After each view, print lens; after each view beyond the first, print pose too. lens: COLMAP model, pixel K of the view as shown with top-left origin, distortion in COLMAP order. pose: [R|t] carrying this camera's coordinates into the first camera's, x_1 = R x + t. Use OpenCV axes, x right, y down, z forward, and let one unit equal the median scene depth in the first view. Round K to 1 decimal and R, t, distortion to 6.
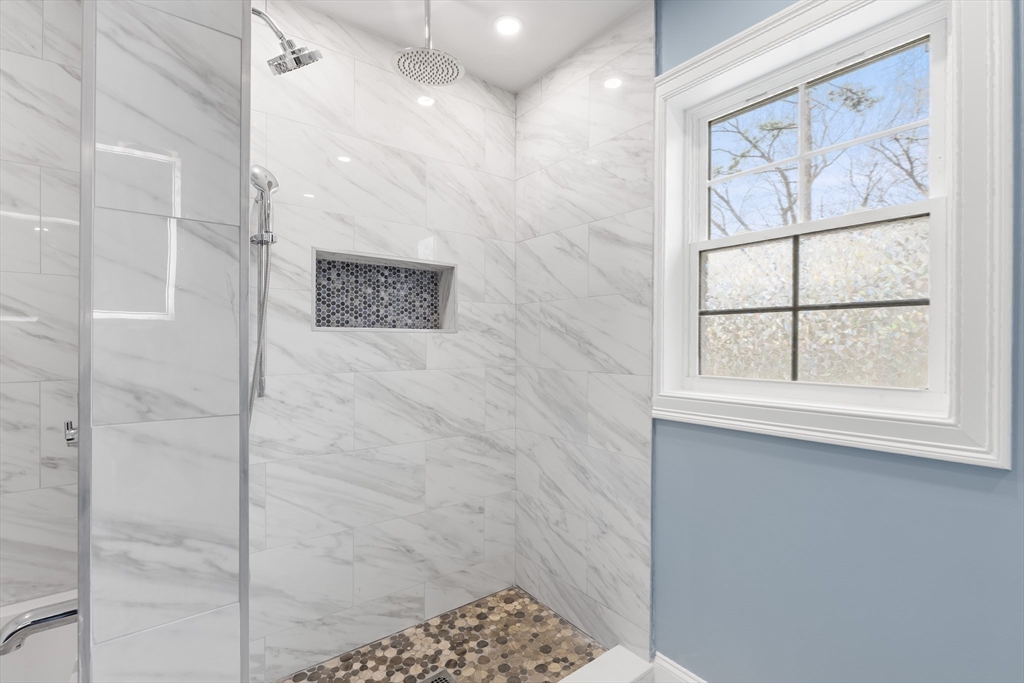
lens RADIAL K [[471.2, 0, 506.6], [0, 471.2, 342.0], [0, 0, 1]] dist [-0.001623, -0.000931]
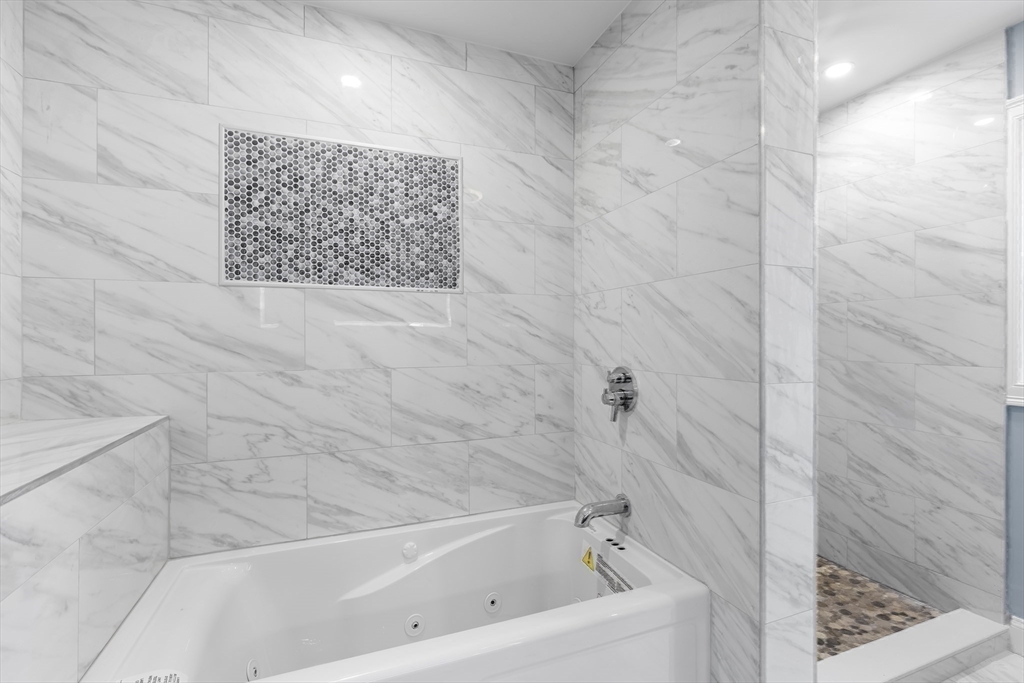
lens RADIAL K [[471.2, 0, 512.4], [0, 471.2, 337.3], [0, 0, 1]] dist [-0.001623, -0.000931]
pose [[0.959832, -0.004456, -0.280540, -0.467136], [0.003769, 0.999988, -0.002989, -0.000878], [0.280550, 0.001811, 0.959838, -0.369093]]
